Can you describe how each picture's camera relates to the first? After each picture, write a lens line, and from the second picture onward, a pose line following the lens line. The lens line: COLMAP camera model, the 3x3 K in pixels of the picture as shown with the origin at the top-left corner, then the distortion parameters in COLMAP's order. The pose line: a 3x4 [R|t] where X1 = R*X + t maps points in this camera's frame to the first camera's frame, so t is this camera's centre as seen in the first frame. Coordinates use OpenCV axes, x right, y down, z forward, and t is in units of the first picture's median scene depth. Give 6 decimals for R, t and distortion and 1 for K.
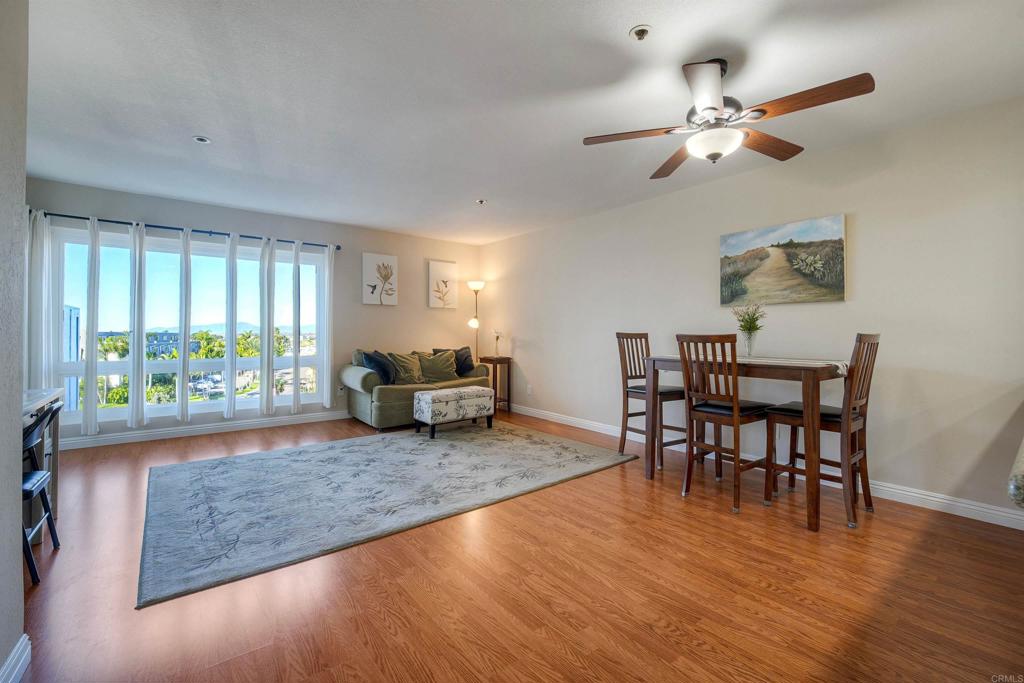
lens RADIAL K [[448.6, 0, 530.4], [0, 448.6, 335.1], [0, 0, 1]] dist [-0.001389, -0.000014]
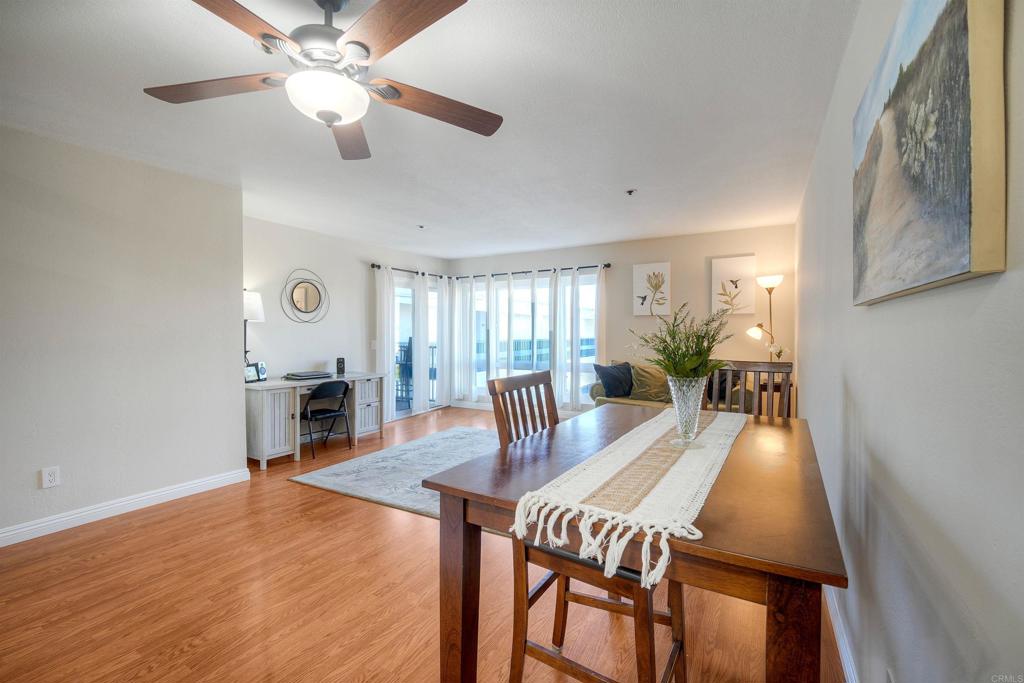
lens RADIAL K [[422.6, 0, 494.5], [0, 422.6, 336.1], [0, 0, 1]] dist [-0.002610, -0.000159]
pose [[0.327087, 0.002926, -0.944990, 0.419342], [0.001715, 0.999992, 0.003690, -0.027095], [0.944993, -0.002828, 0.327079, 0.382581]]
